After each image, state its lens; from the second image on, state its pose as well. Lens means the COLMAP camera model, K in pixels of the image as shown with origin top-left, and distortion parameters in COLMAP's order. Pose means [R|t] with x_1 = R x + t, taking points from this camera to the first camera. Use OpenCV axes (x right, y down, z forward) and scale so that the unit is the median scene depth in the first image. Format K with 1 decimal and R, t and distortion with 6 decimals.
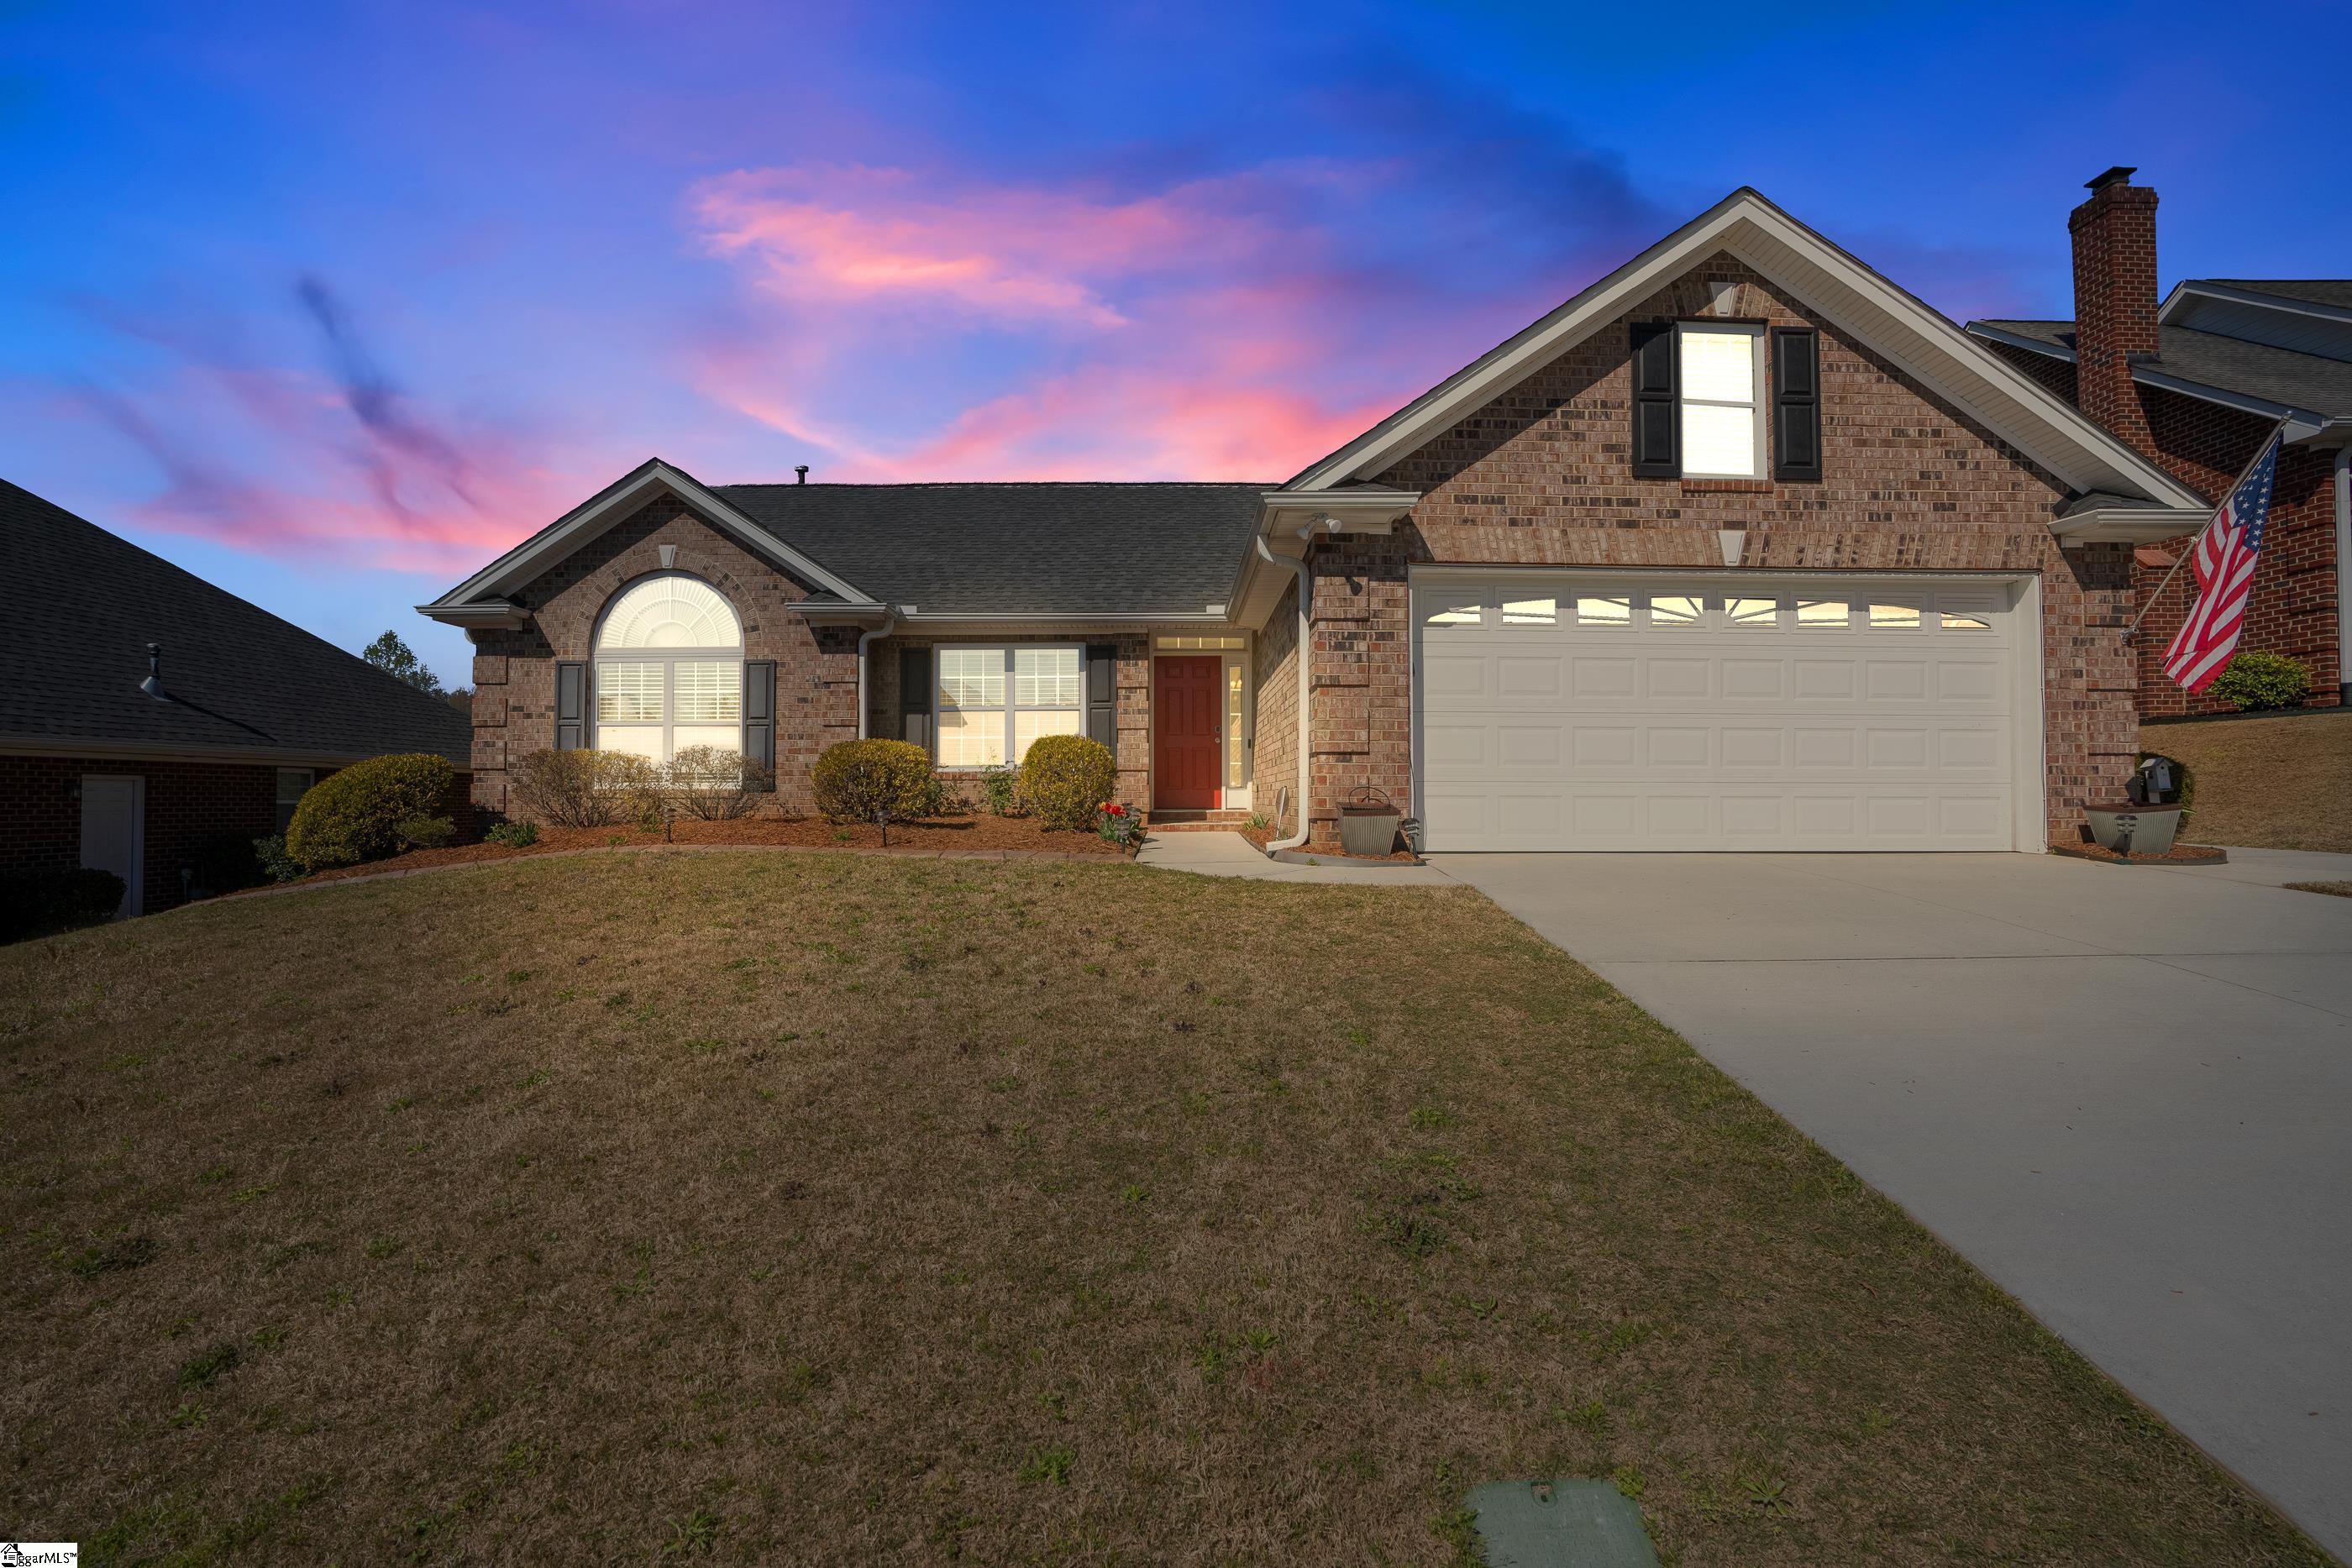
lens RADIAL K [[1069.2, 0, 1166.4], [0, 1069.2, 778.3], [0, 0, 1]] dist [-0.070947, 0.029626]
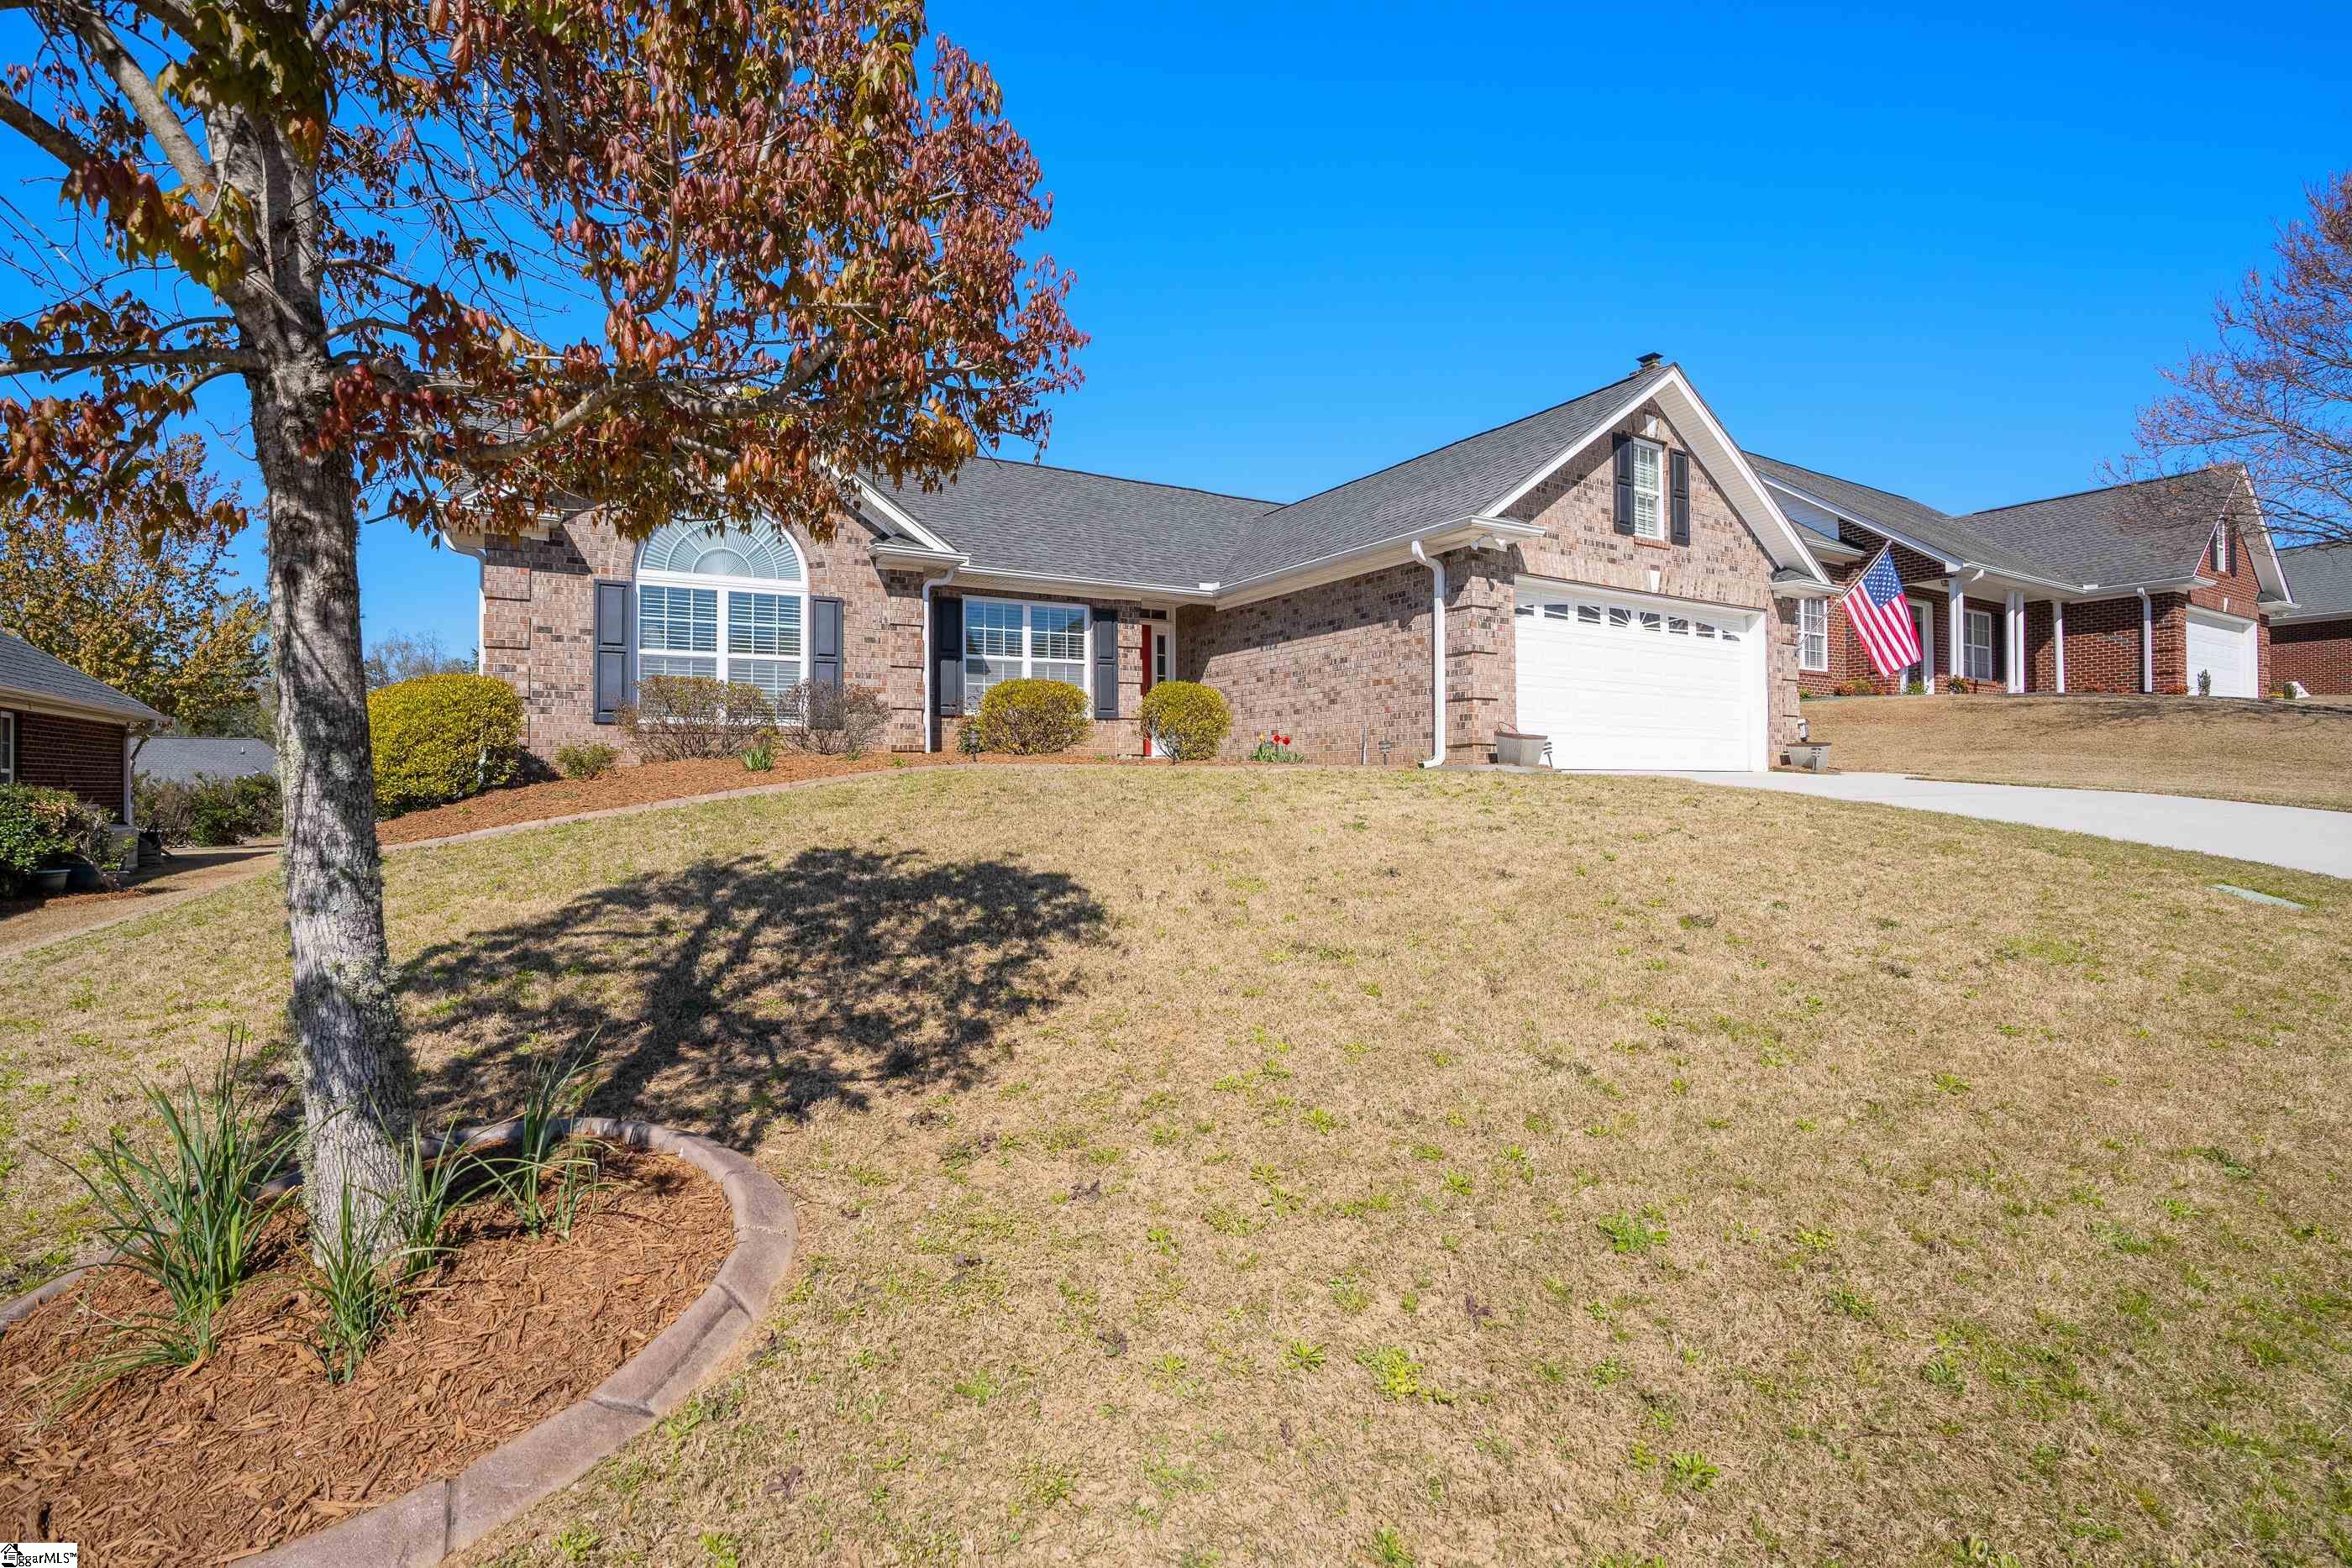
lens RADIAL K [[1069.2, 0, 1166.4], [0, 1069.2, 778.3], [0, 0, 1]] dist [-0.070947, 0.029626]
pose [[0.867737, -0.001069, 0.497023, -0.924279], [-0.005962, 0.999903, 0.012560, 0.068404], [-0.496988, -0.013862, 0.867647, -0.043347]]
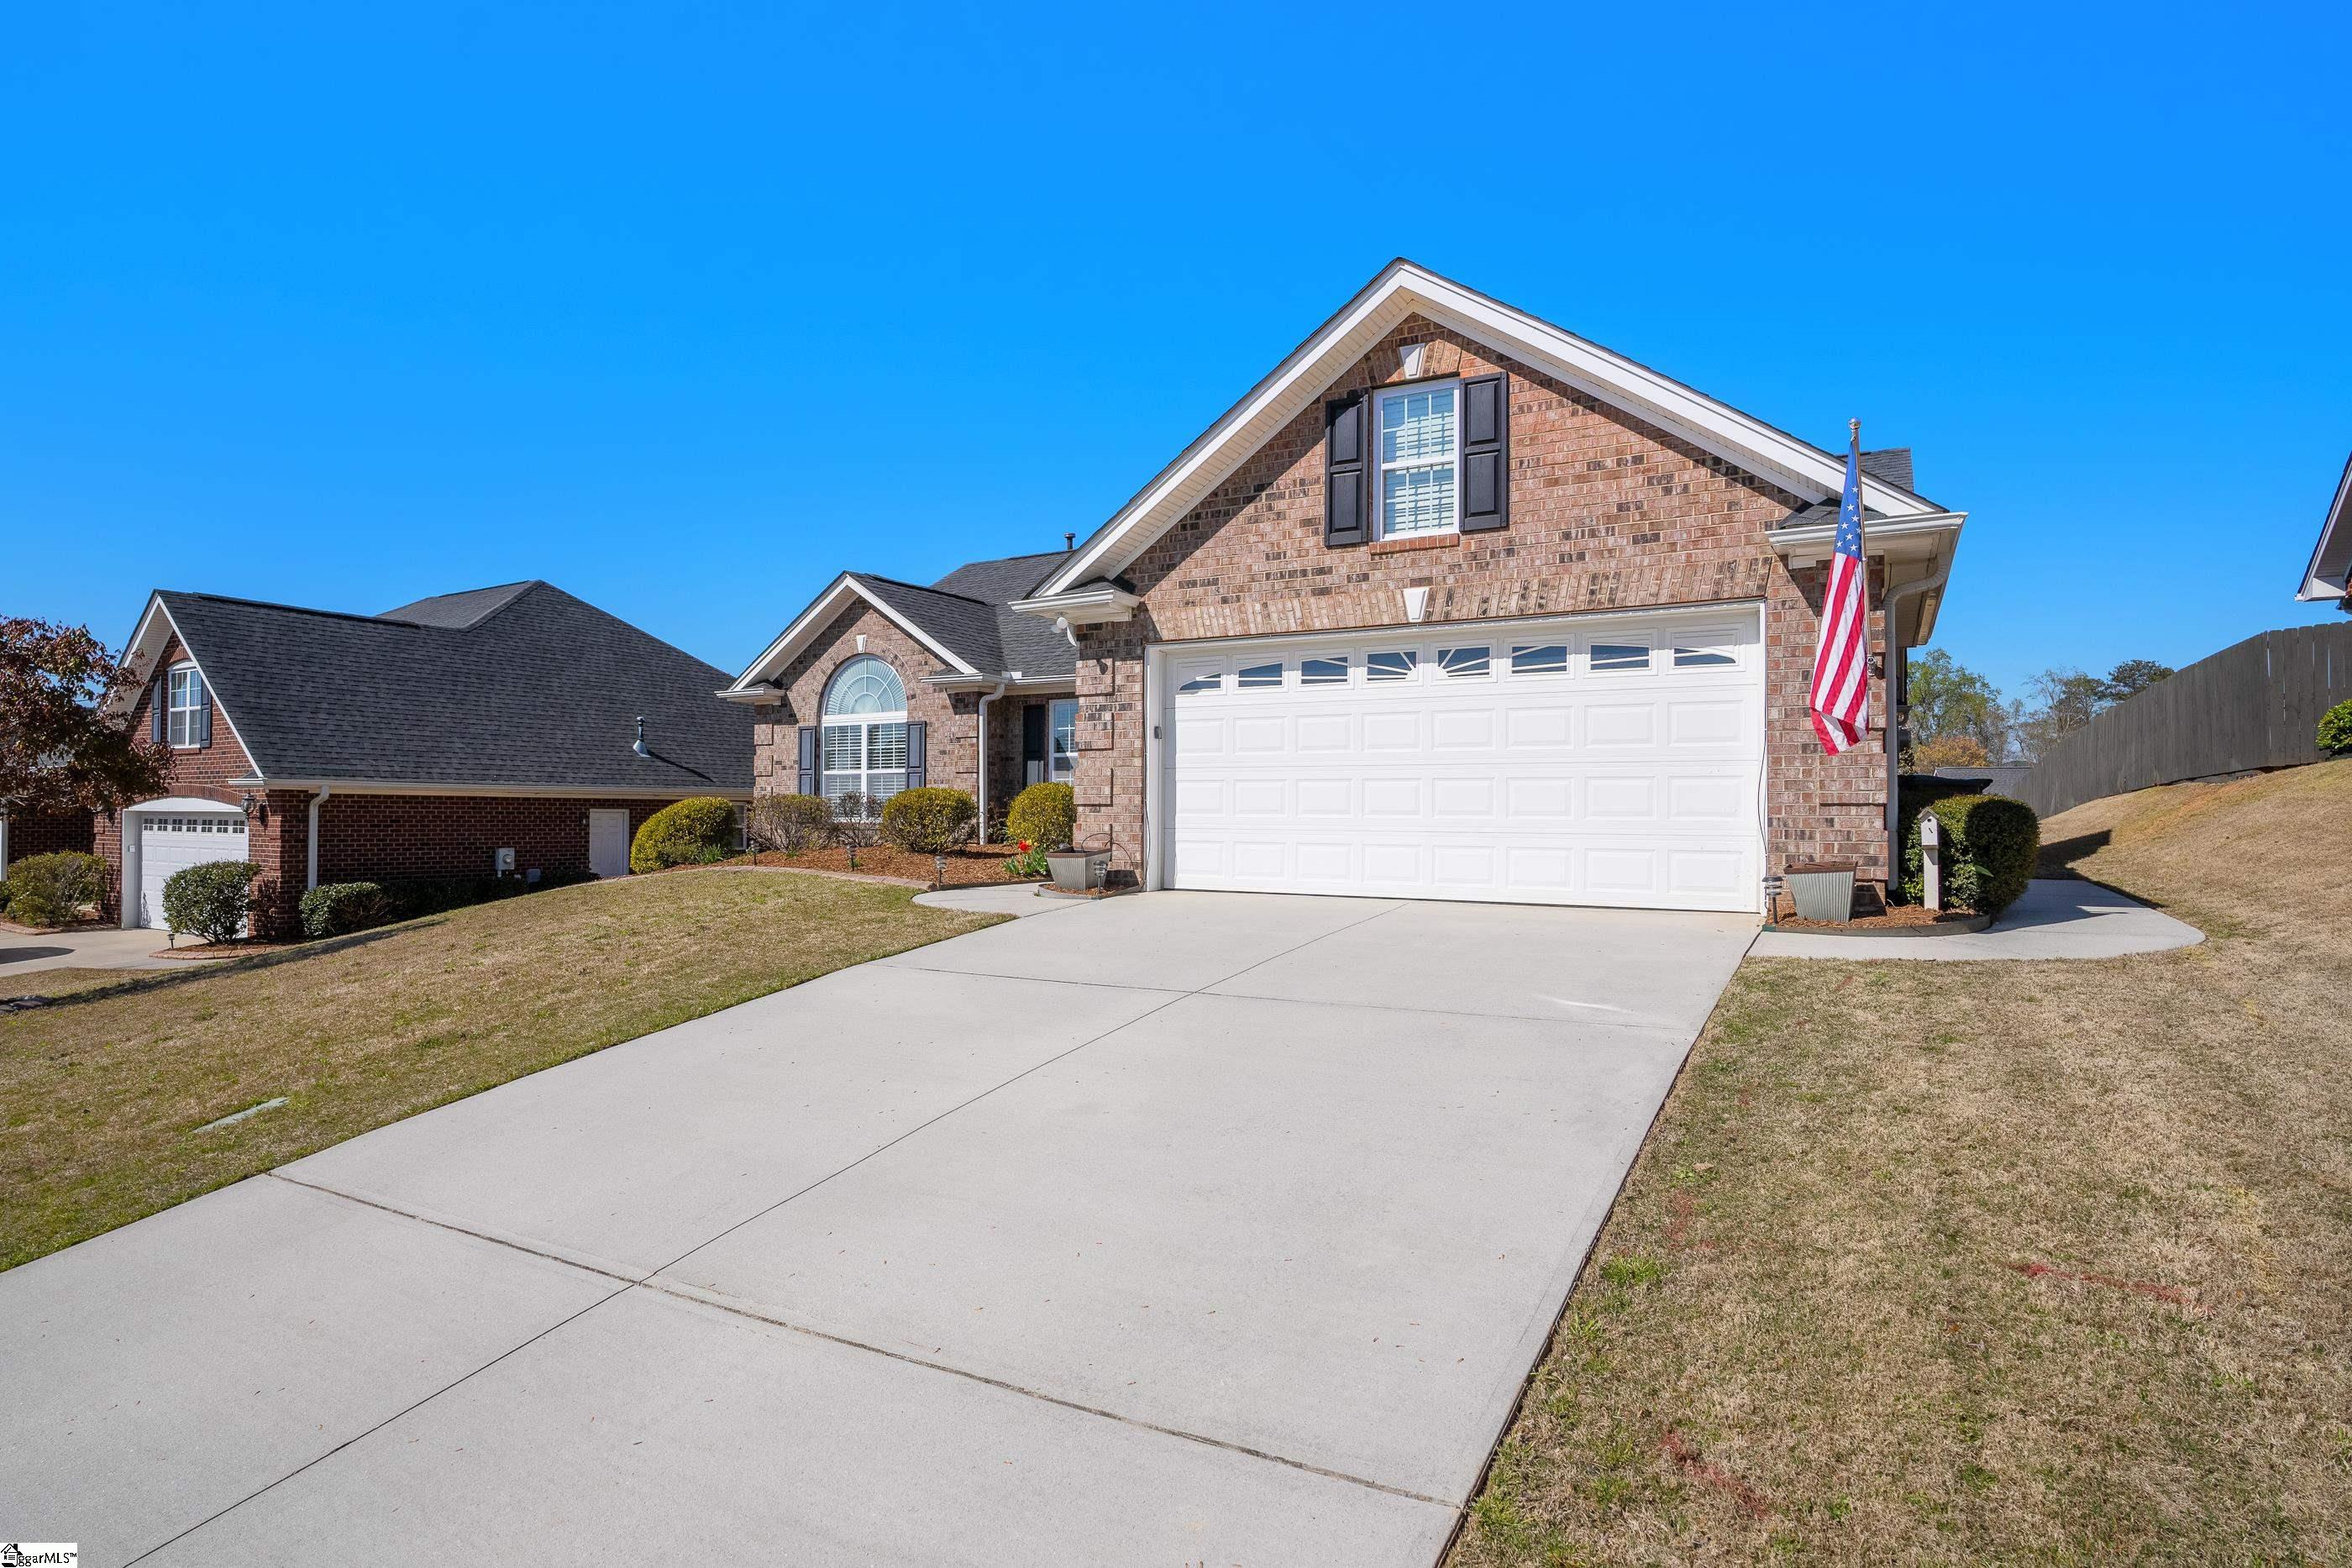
lens RADIAL K [[1199.9, 0, 1175.1], [0, 1199.9, 799.8], [0, 0, 1]] dist [-0.045907, 0.000025]
pose [[0.867448, -0.002635, -0.497521, 0.916721], [0.005780, 0.999972, 0.004781, -0.035233], [0.497494, -0.007023, 0.867439, -0.139303]]
